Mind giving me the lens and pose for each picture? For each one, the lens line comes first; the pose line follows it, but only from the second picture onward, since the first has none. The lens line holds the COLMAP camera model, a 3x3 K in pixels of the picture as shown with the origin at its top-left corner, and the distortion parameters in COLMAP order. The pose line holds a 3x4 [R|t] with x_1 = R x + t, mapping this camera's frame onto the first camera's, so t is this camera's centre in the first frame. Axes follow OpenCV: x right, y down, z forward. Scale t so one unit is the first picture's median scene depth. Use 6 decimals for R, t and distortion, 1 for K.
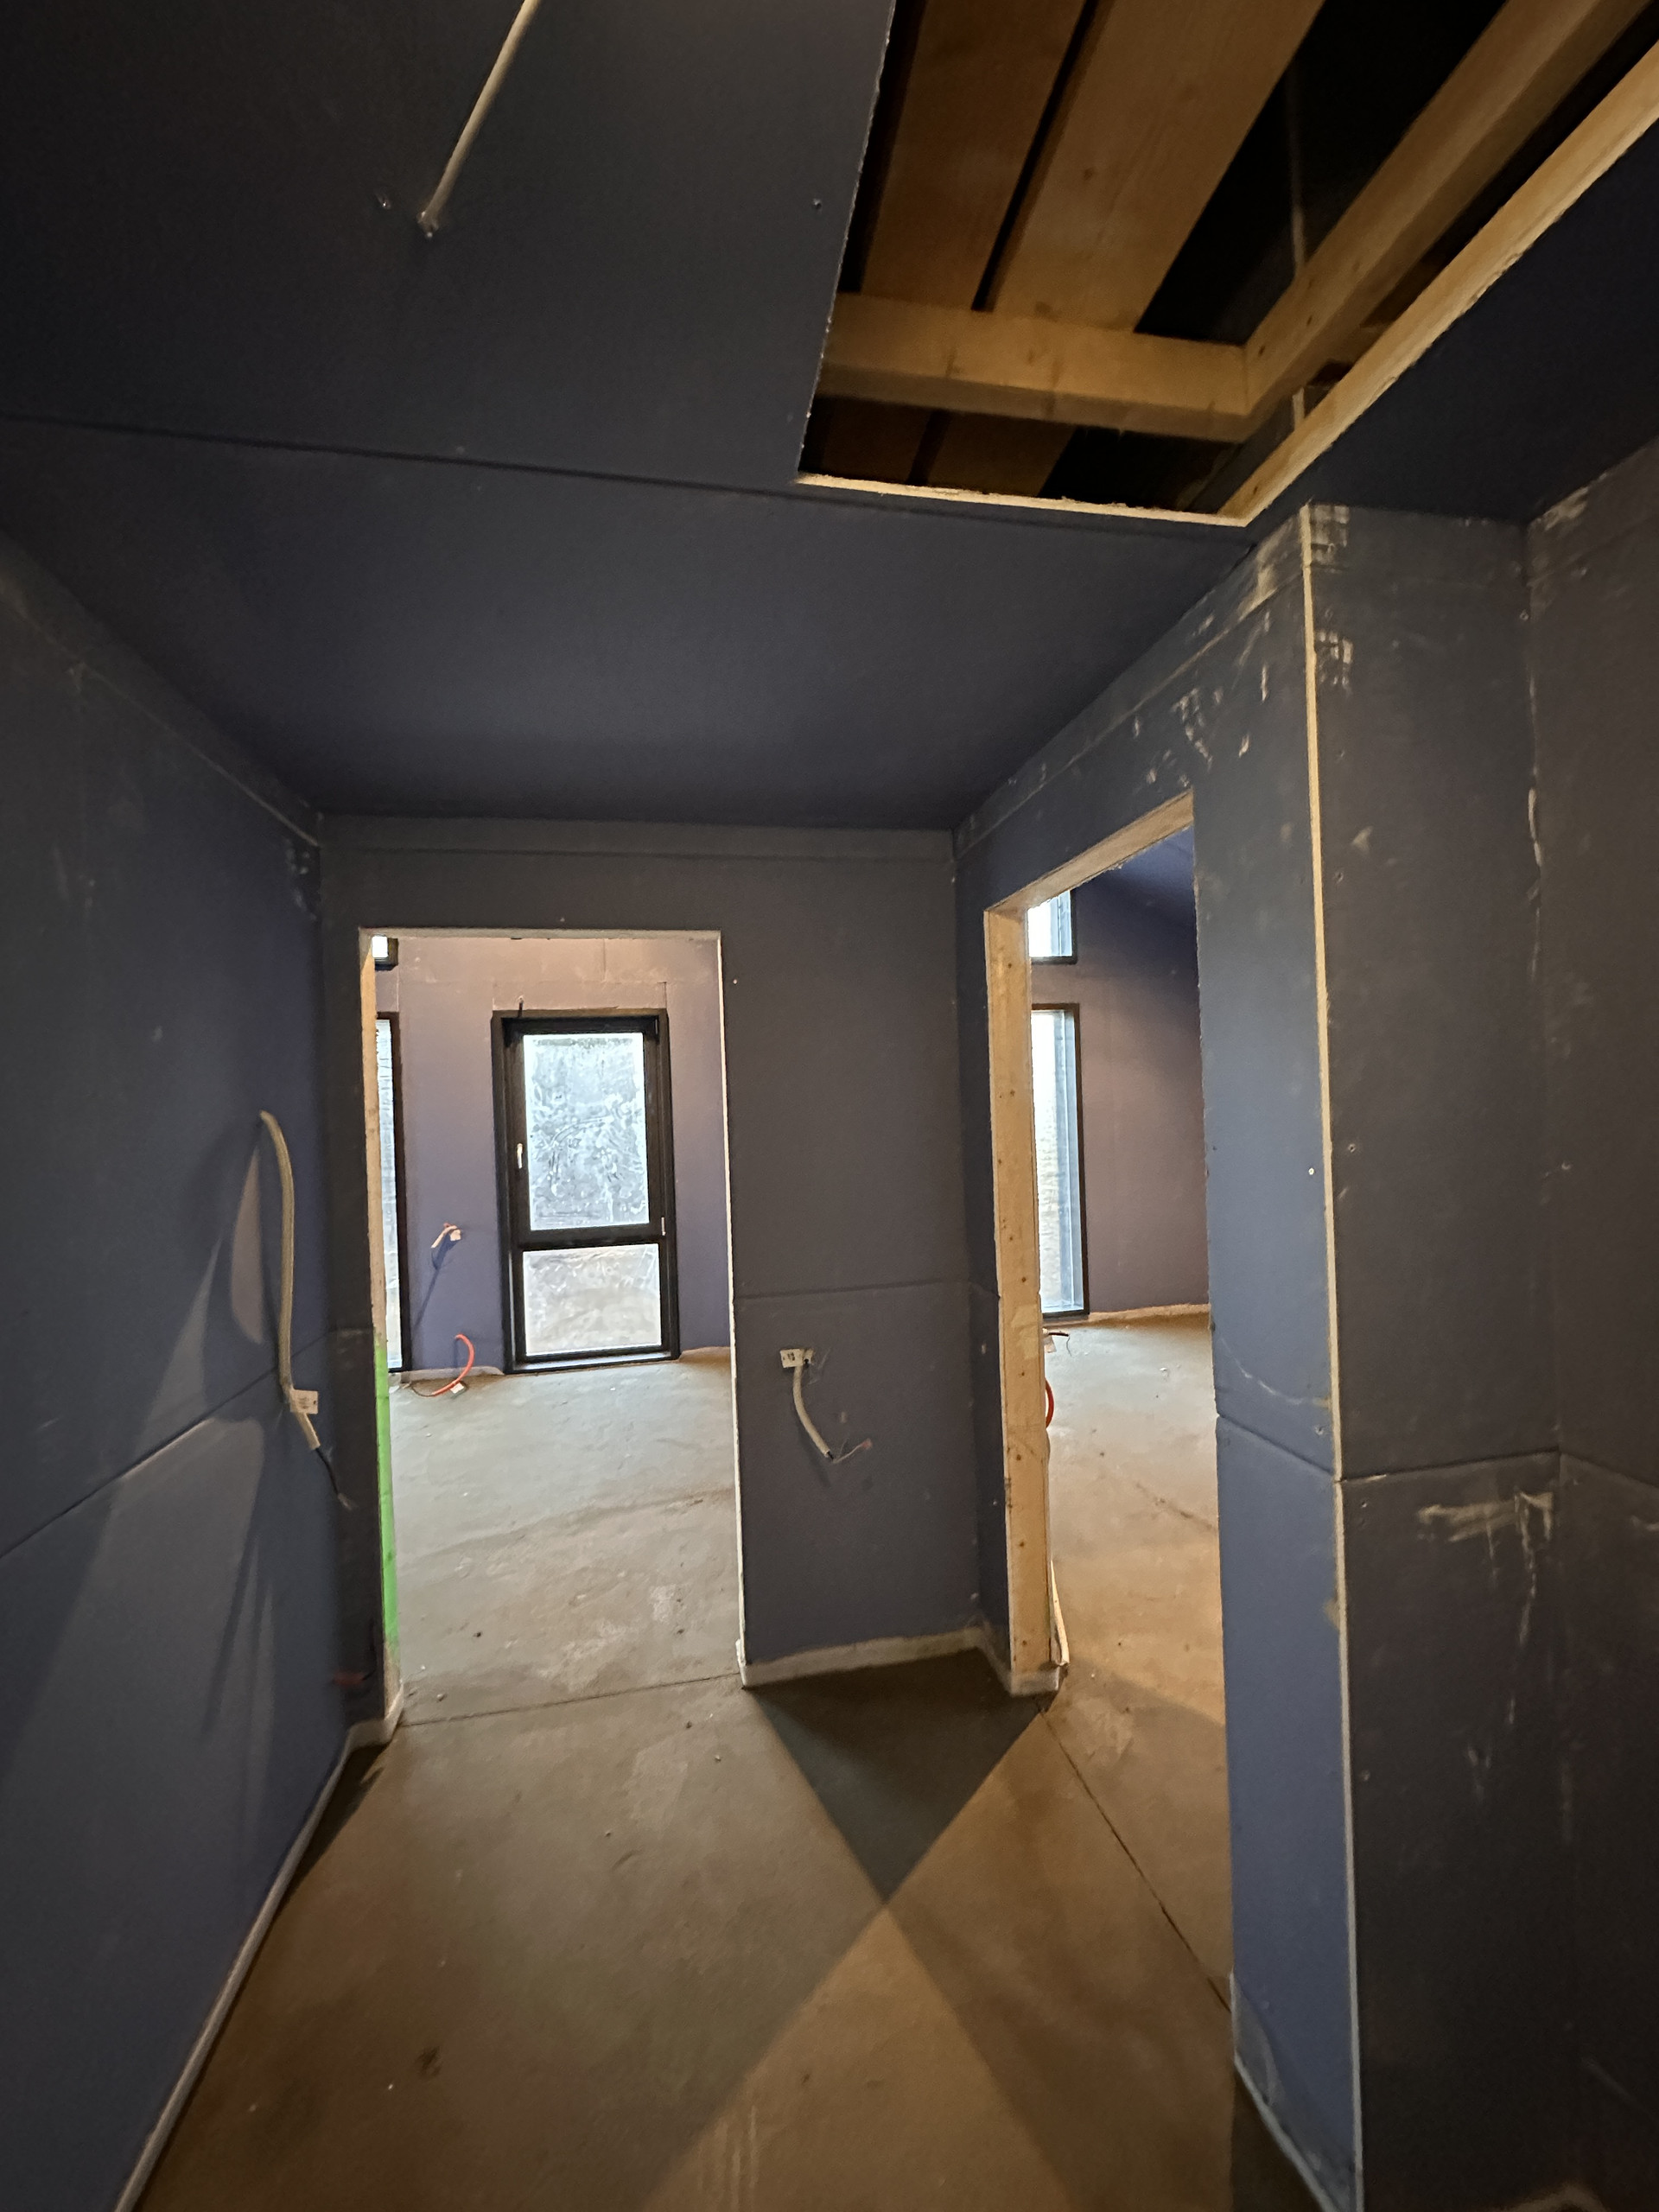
lens RADIAL K [[881.3, 0, 829.5], [0, 881.3, 1106.0], [0, 0, 1]] dist [-0.001759, -0.000257]
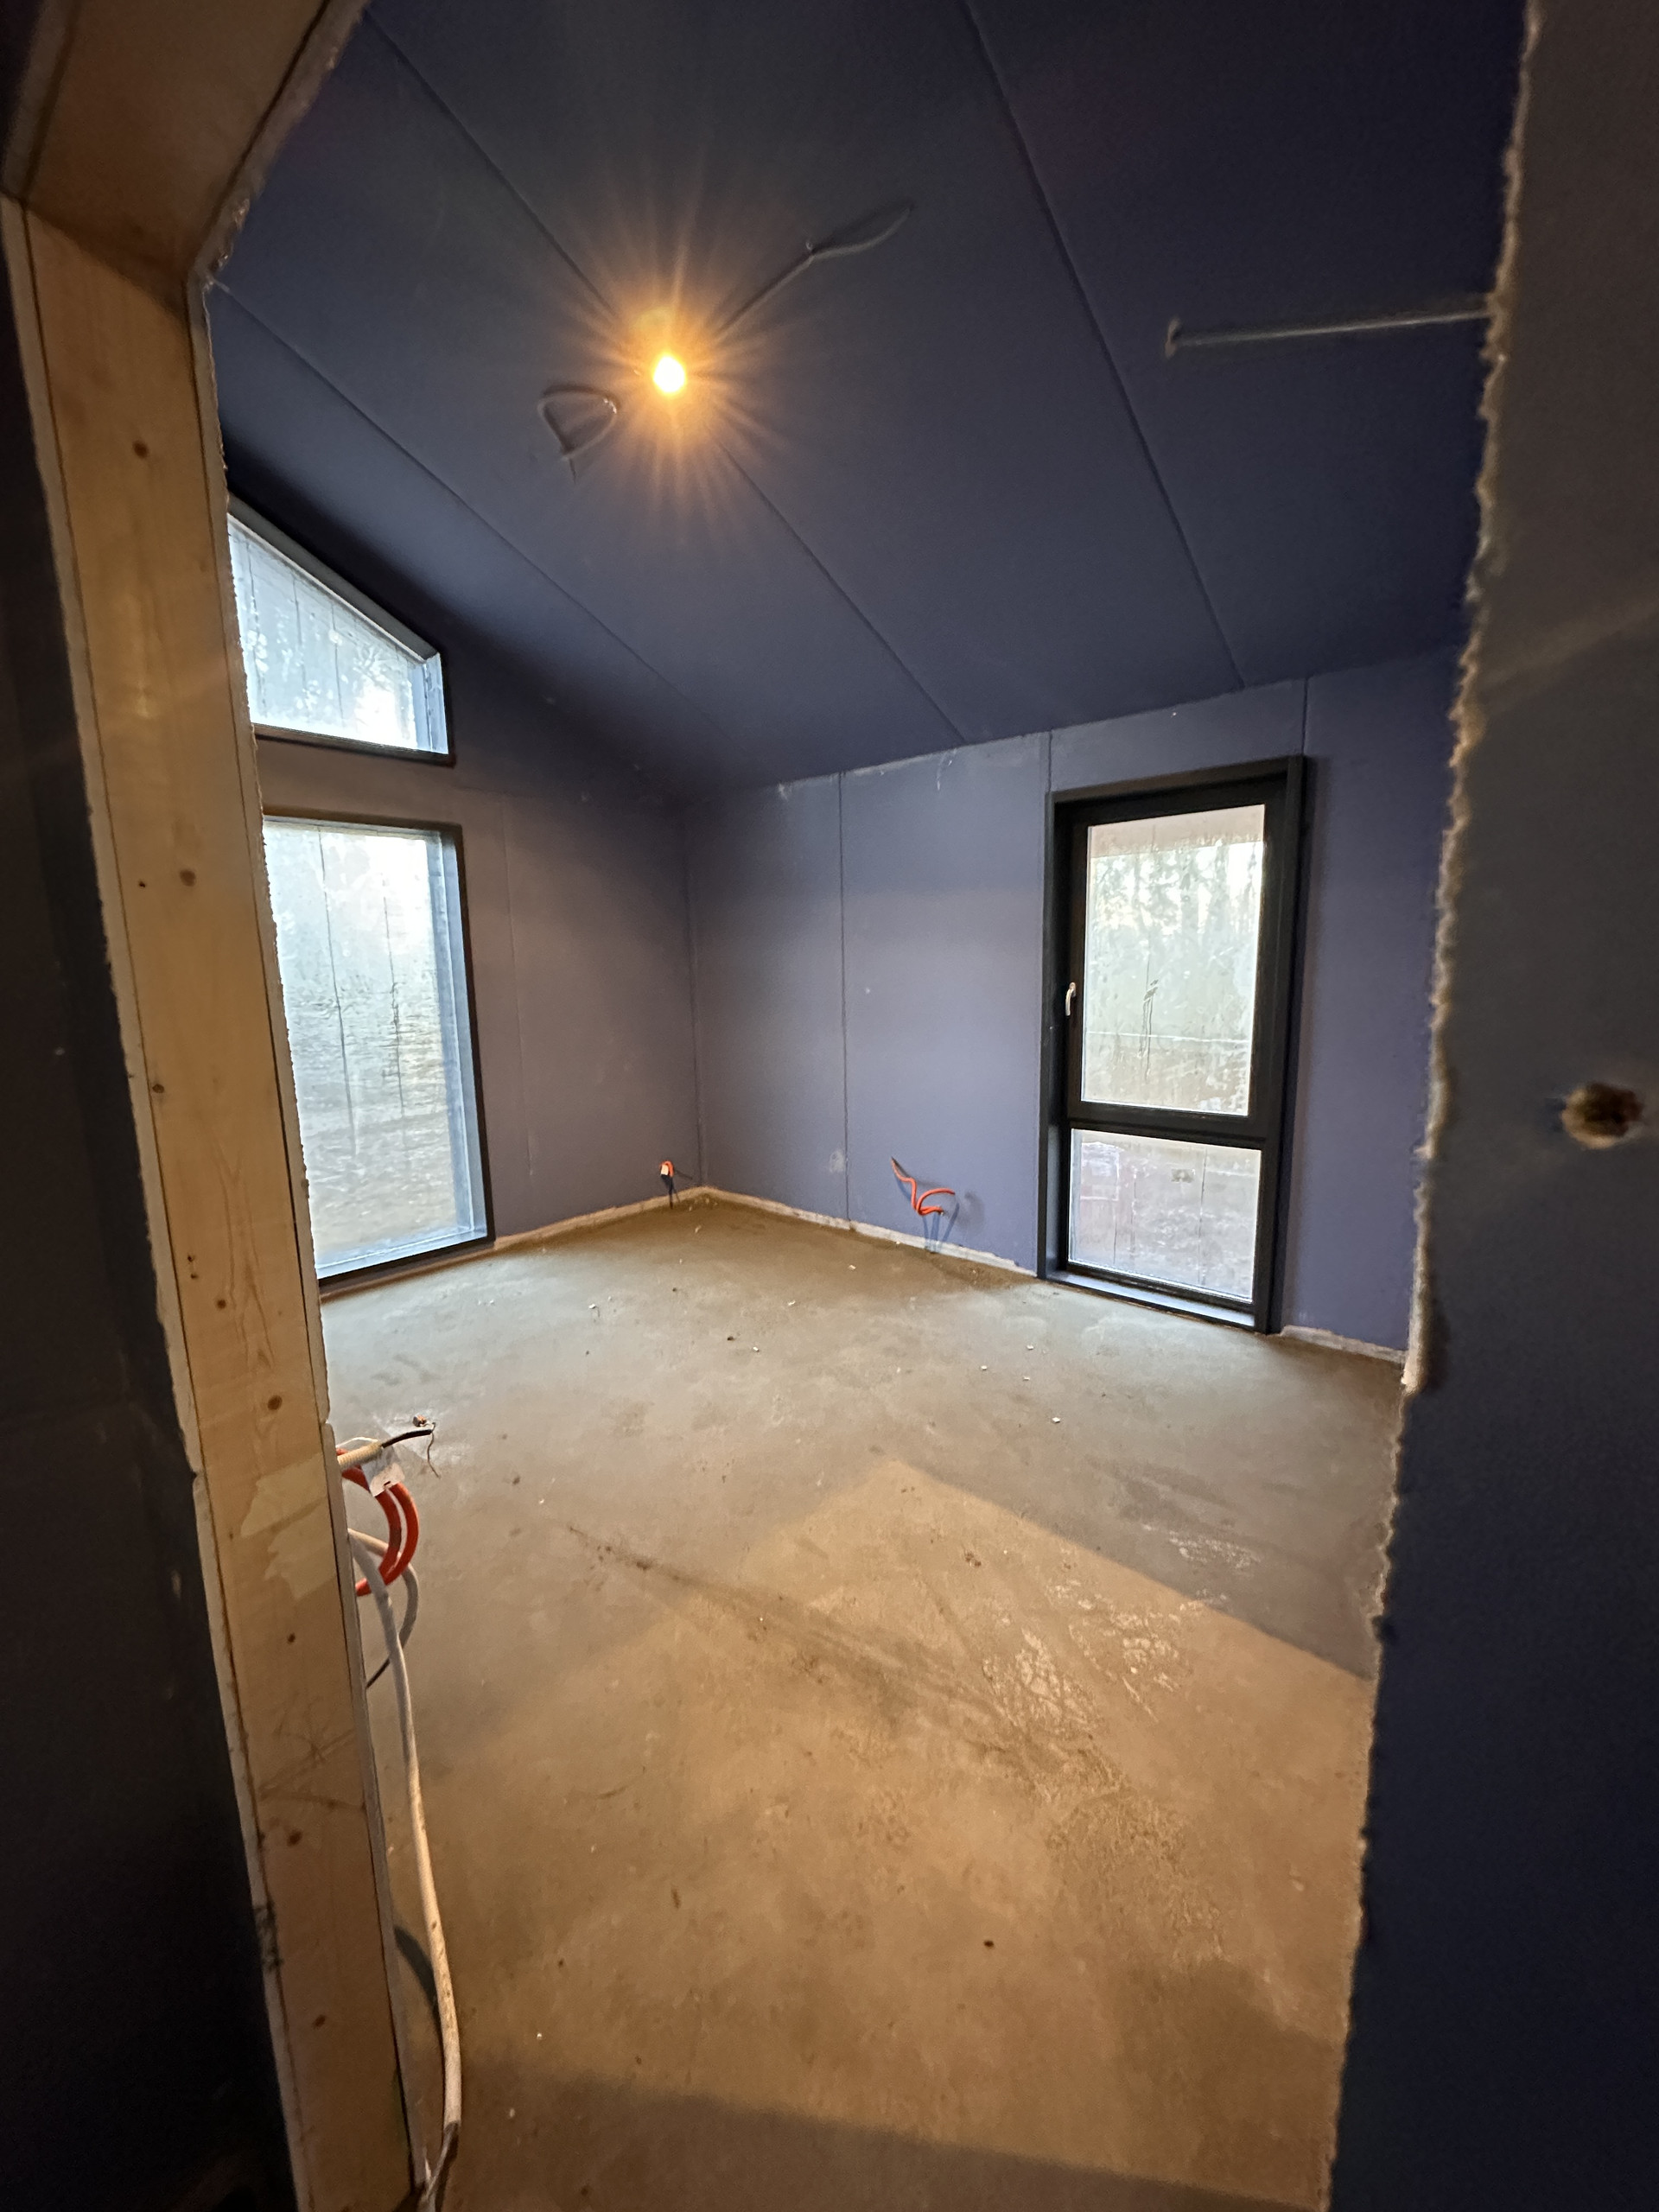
lens RADIAL K [[881.3, 0, 829.5], [0, 881.3, 1106.0], [0, 0, 1]] dist [-0.001759, -0.000257]
pose [[0.797298, -0.076473, 0.598722, 0.076271], [-0.008955, 0.990334, 0.138416, 0.008626], [-0.603520, -0.115720, 0.788906, 0.229348]]
